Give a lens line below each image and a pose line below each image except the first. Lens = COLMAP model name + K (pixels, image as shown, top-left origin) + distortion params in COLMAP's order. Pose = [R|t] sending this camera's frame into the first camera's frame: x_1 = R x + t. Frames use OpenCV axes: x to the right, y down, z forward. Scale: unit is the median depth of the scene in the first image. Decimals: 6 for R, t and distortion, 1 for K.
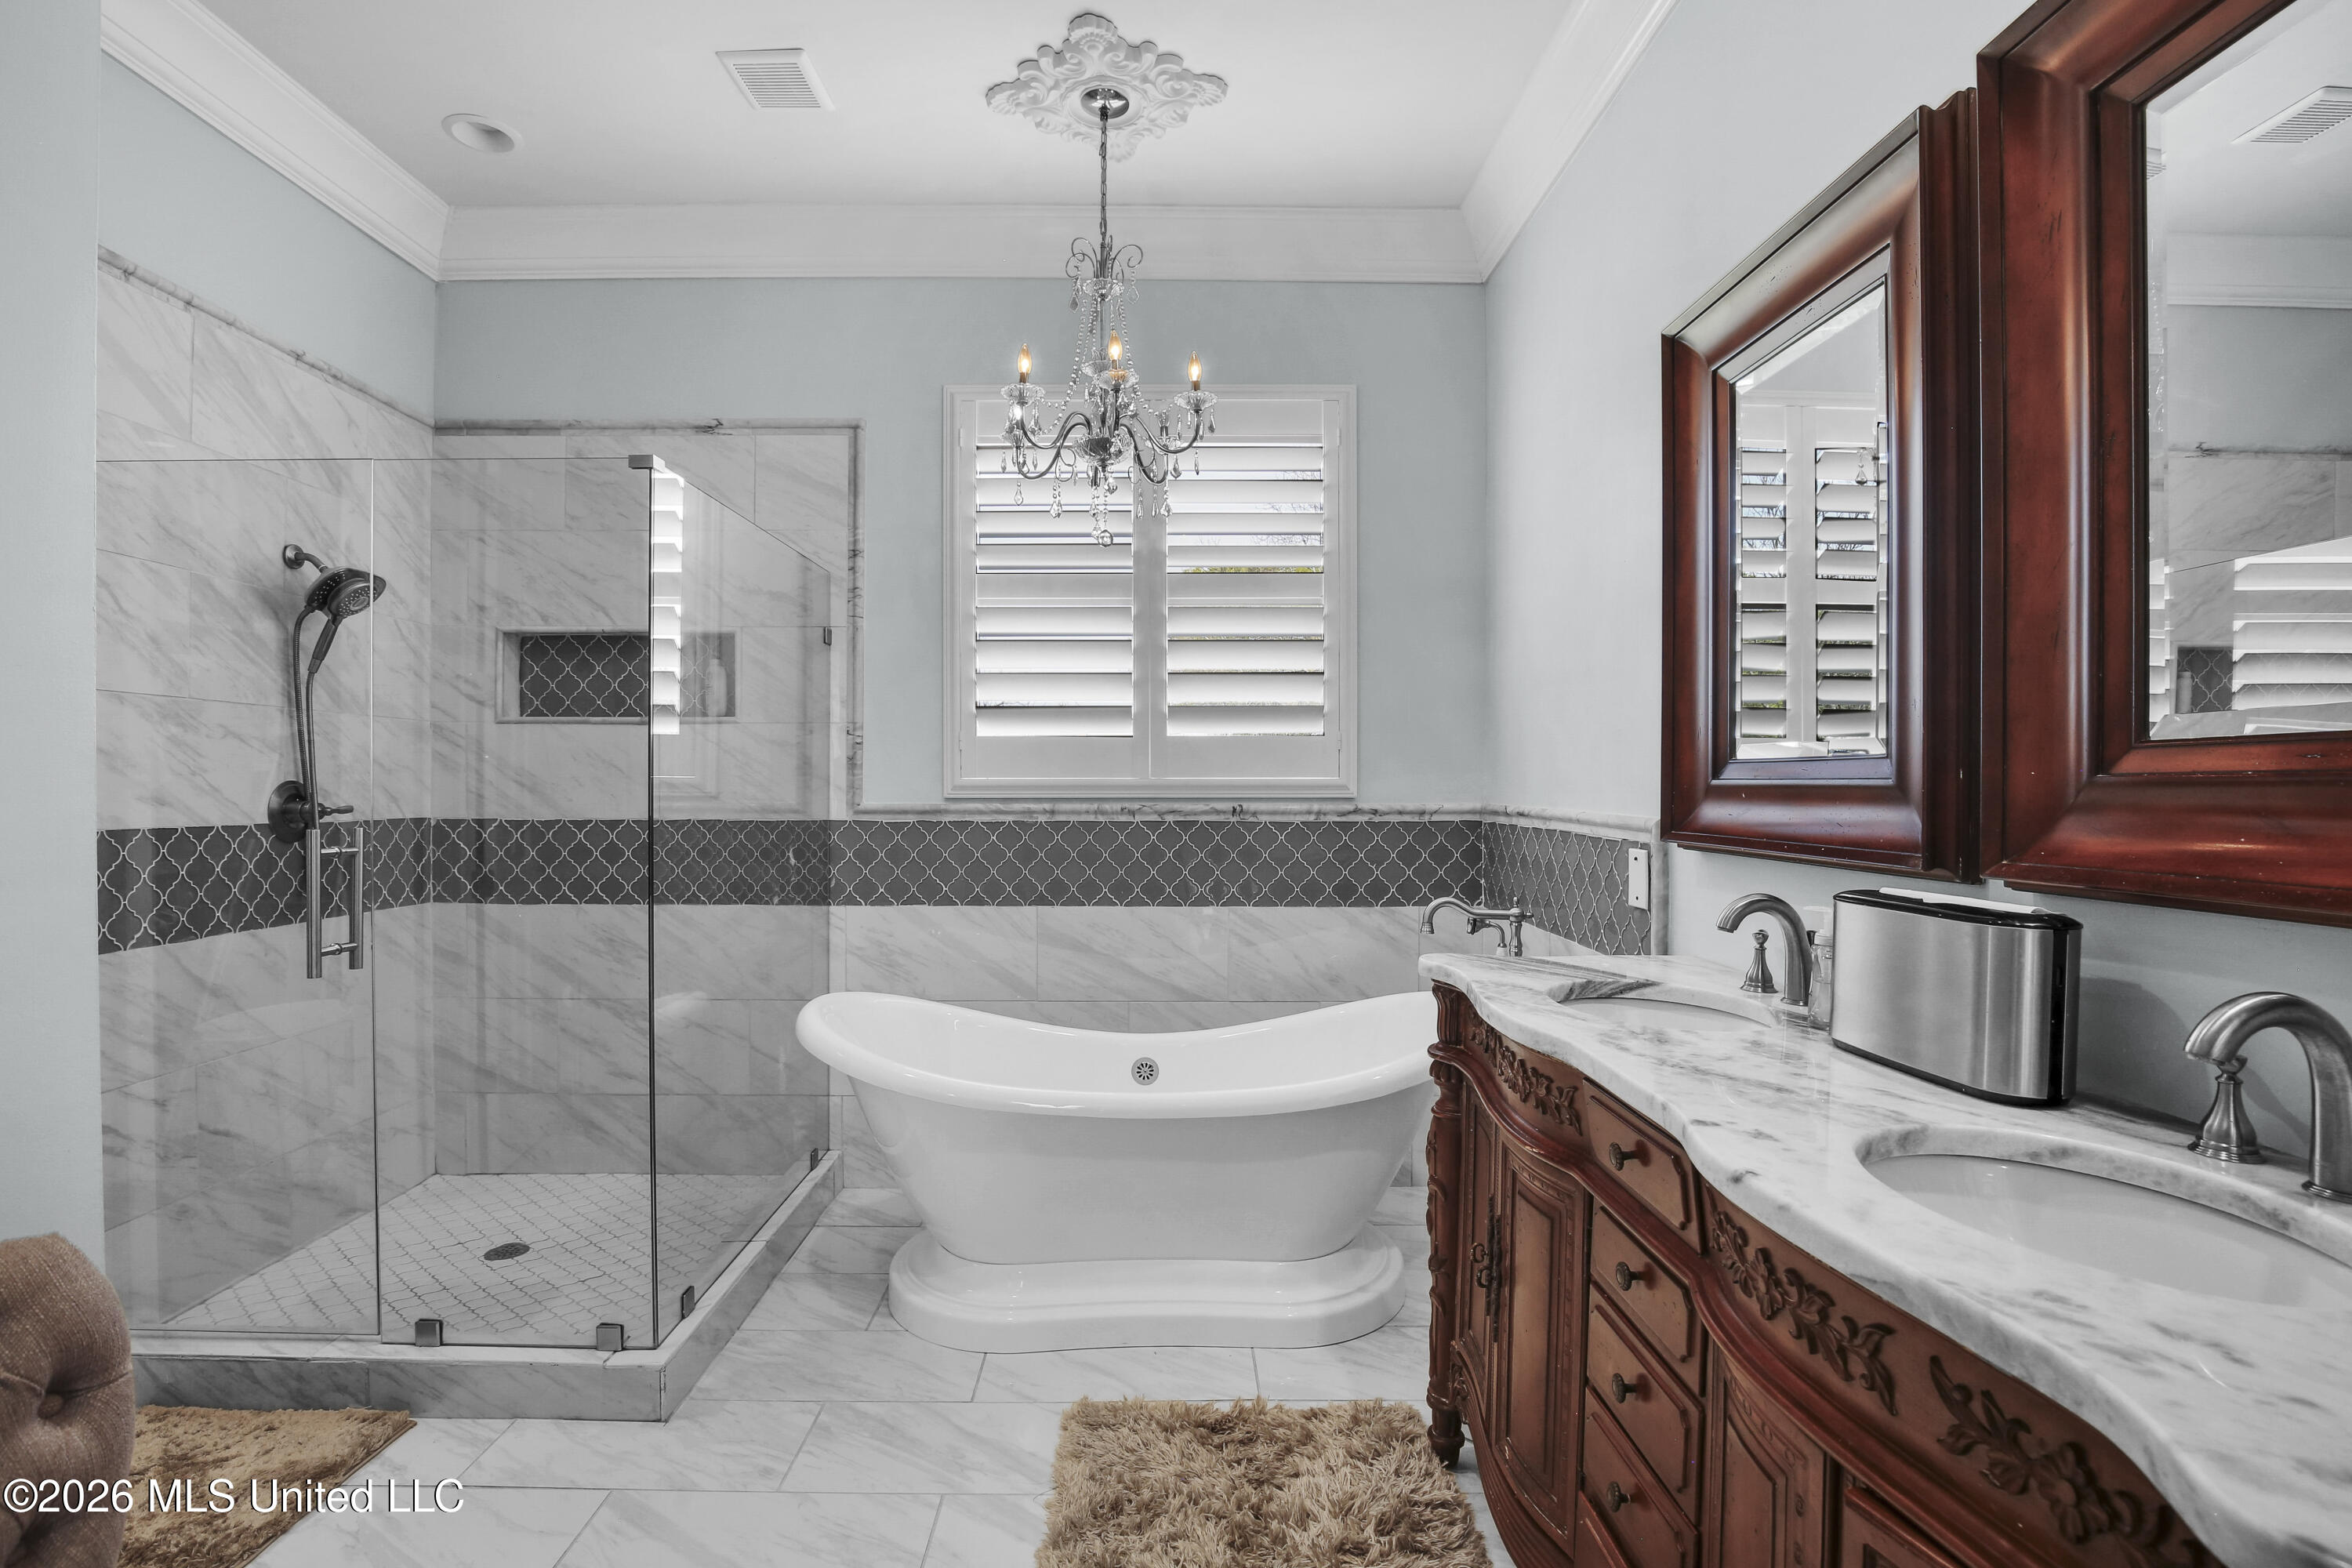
lens RADIAL K [[1107.2, 0, 1166.4], [0, 1107.2, 778.8], [0, 0, 1]] dist [-0.010834, -0.000424]
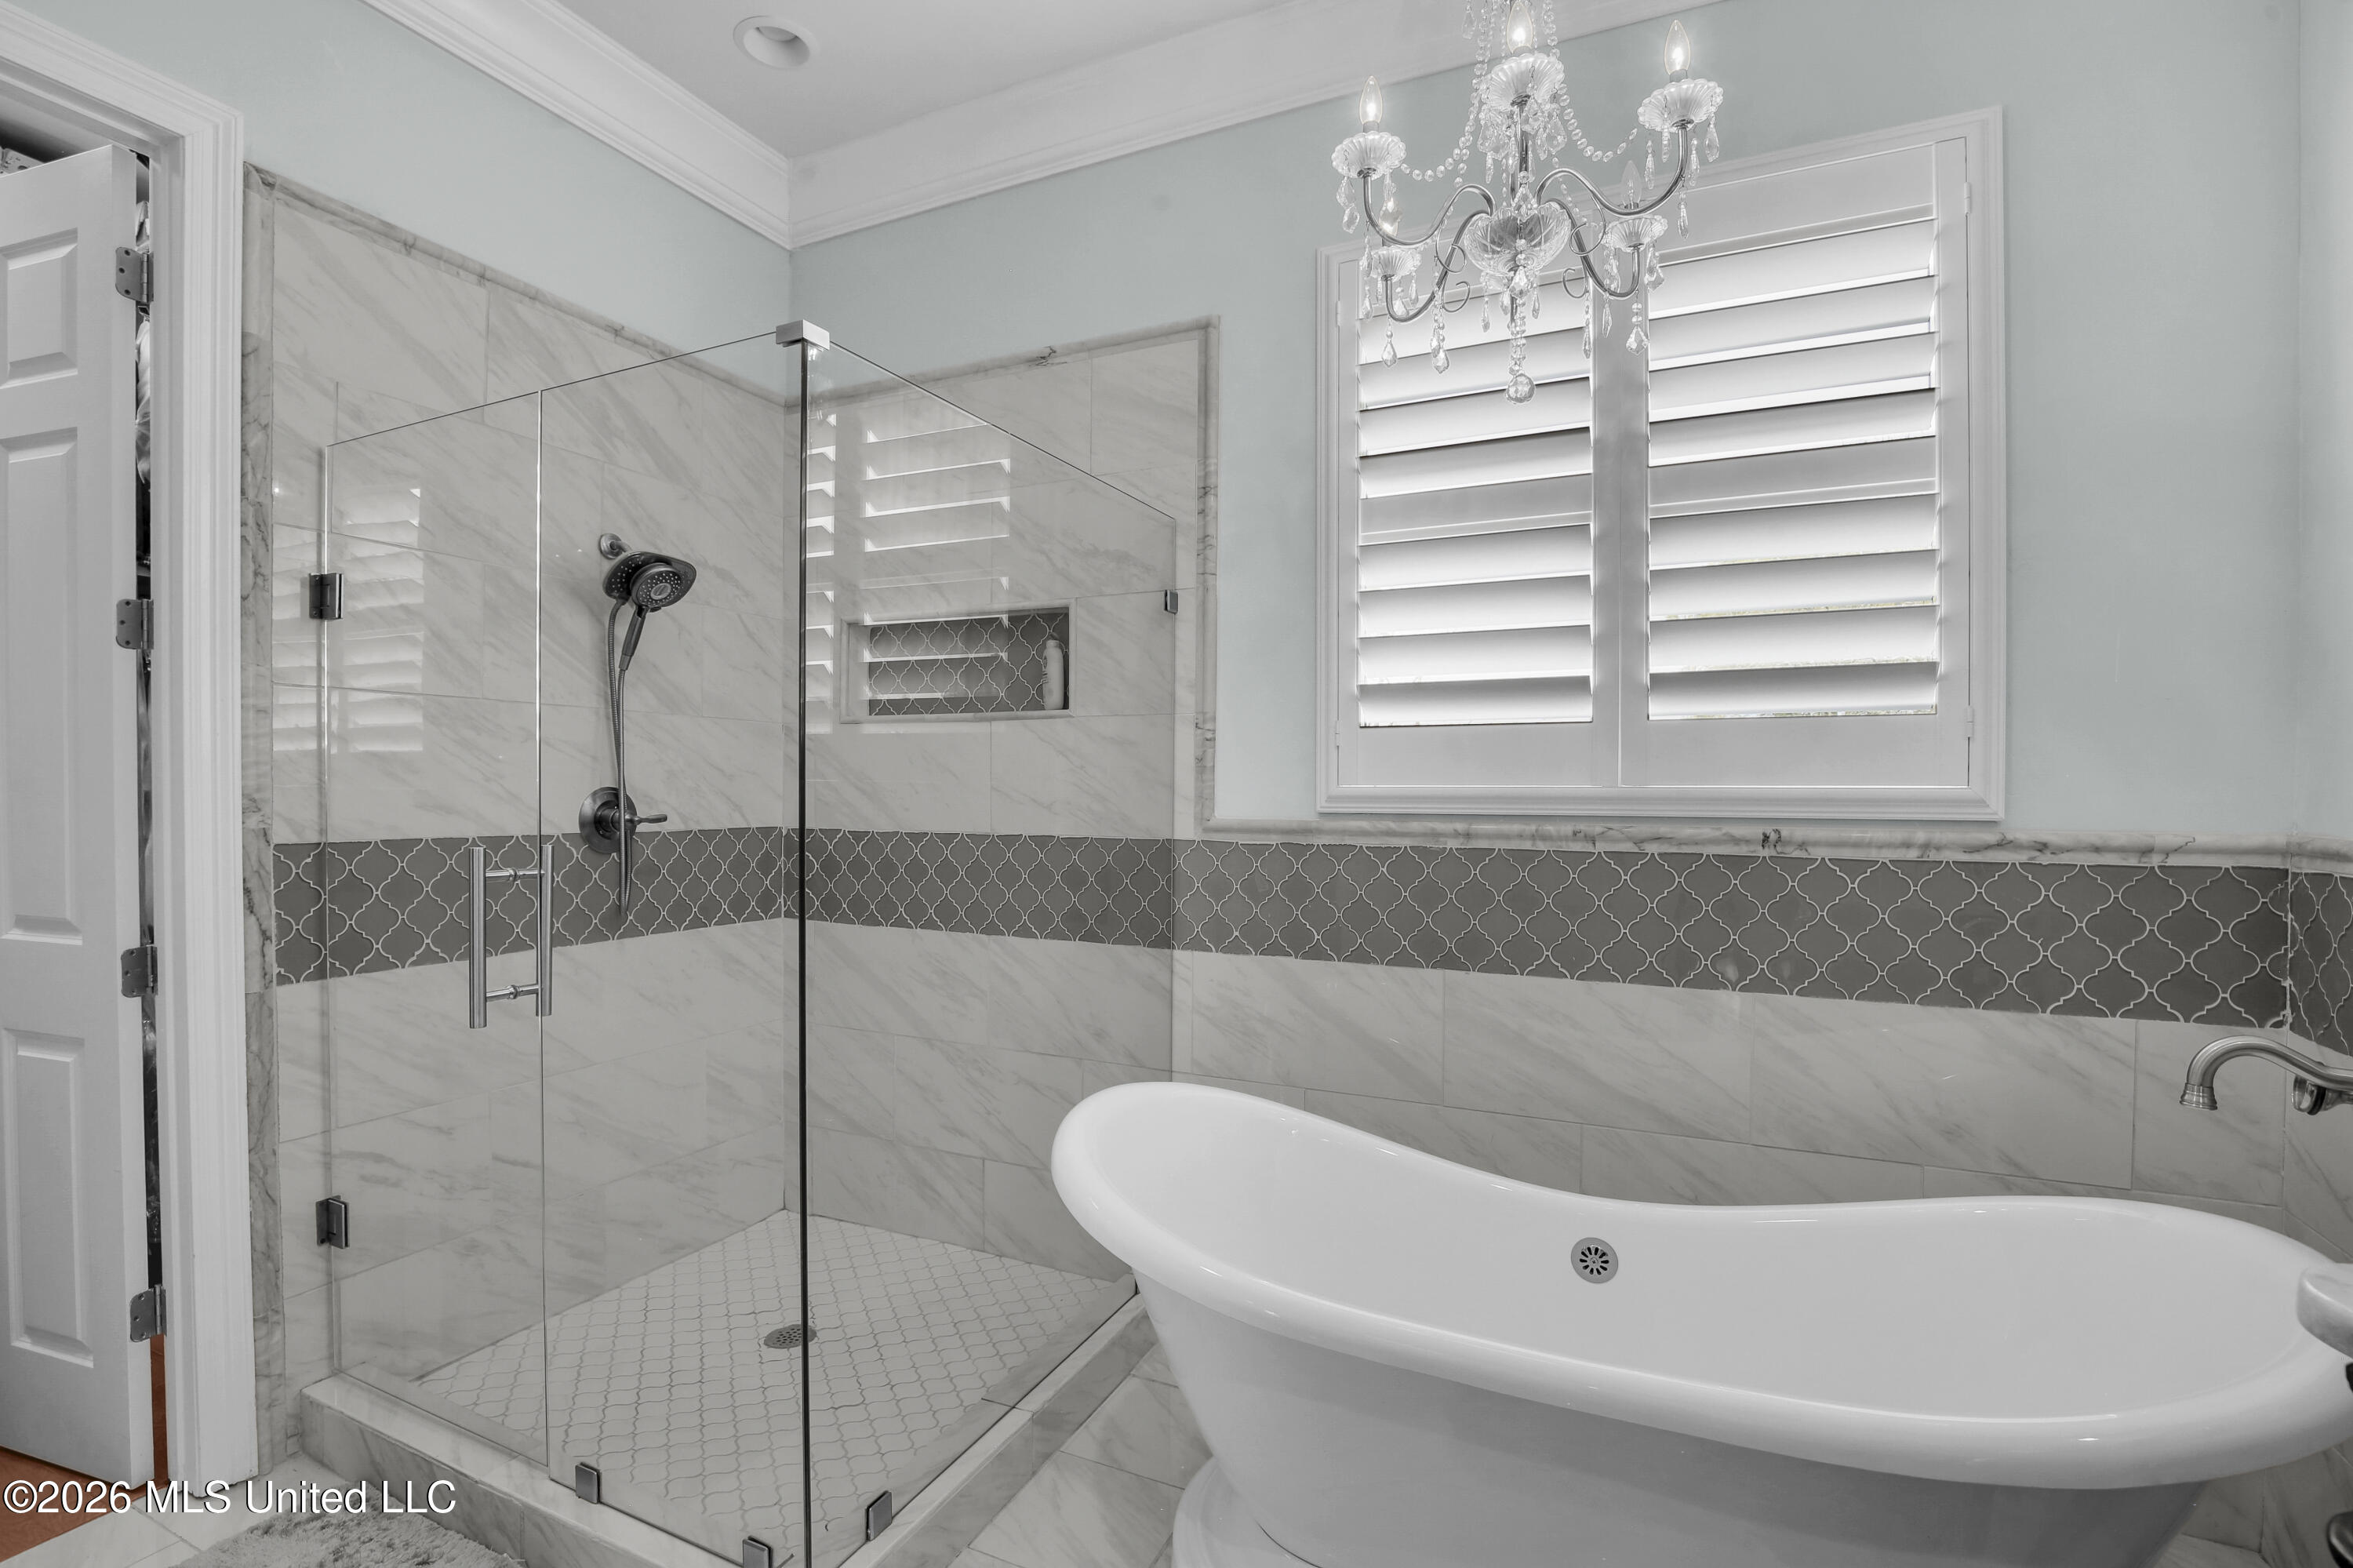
lens RADIAL K [[1075.9, 0, 1173.7], [0, 1075.9, 795.7], [0, 0, 1]] dist [-0.027152, 0.000598]
pose [[0.897819, 0.006382, -0.440318, 0.027219], [-0.001627, 0.999936, 0.011174, -0.001600], [0.440361, -0.009316, 0.897772, 0.325338]]
